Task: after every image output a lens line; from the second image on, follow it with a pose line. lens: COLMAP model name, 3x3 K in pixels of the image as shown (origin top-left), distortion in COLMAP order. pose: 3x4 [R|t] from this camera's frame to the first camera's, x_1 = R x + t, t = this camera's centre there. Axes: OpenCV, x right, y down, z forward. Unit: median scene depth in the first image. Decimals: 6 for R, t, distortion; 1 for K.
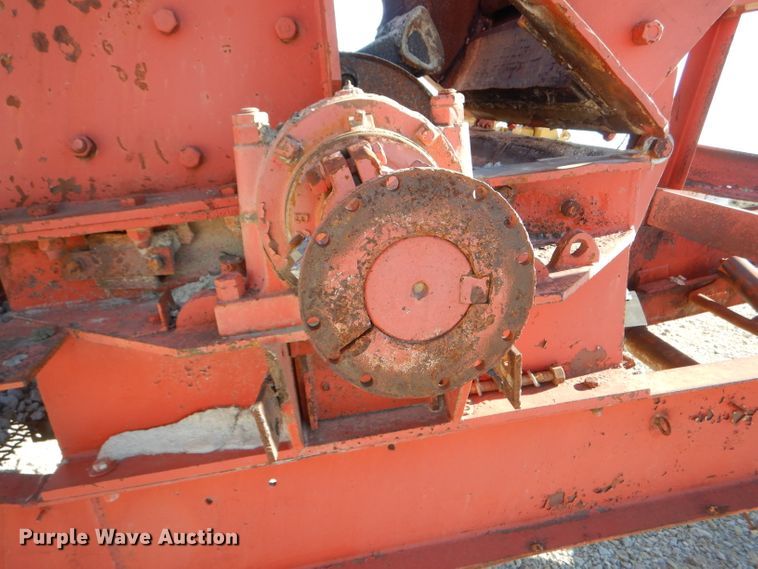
lens RADIAL K [[542.4, 0, 379.5], [0, 542.4, 285.7], [0, 0, 1]] dist [-0.009188, 0.000567]
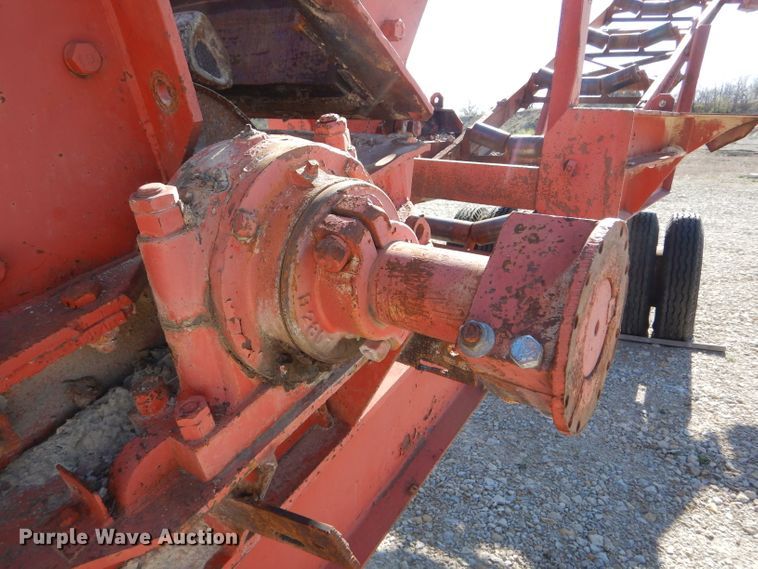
lens RADIAL K [[542.4, 0, 379.7], [0, 542.4, 283.1], [0, 0, 1]] dist [-0.009188, 0.000567]
pose [[0.691139, -0.347012, 0.633963, -0.425159], [0.300708, 0.935727, 0.184361, -0.196102], [-0.657192, 0.063219, 0.751067, 0.210553]]
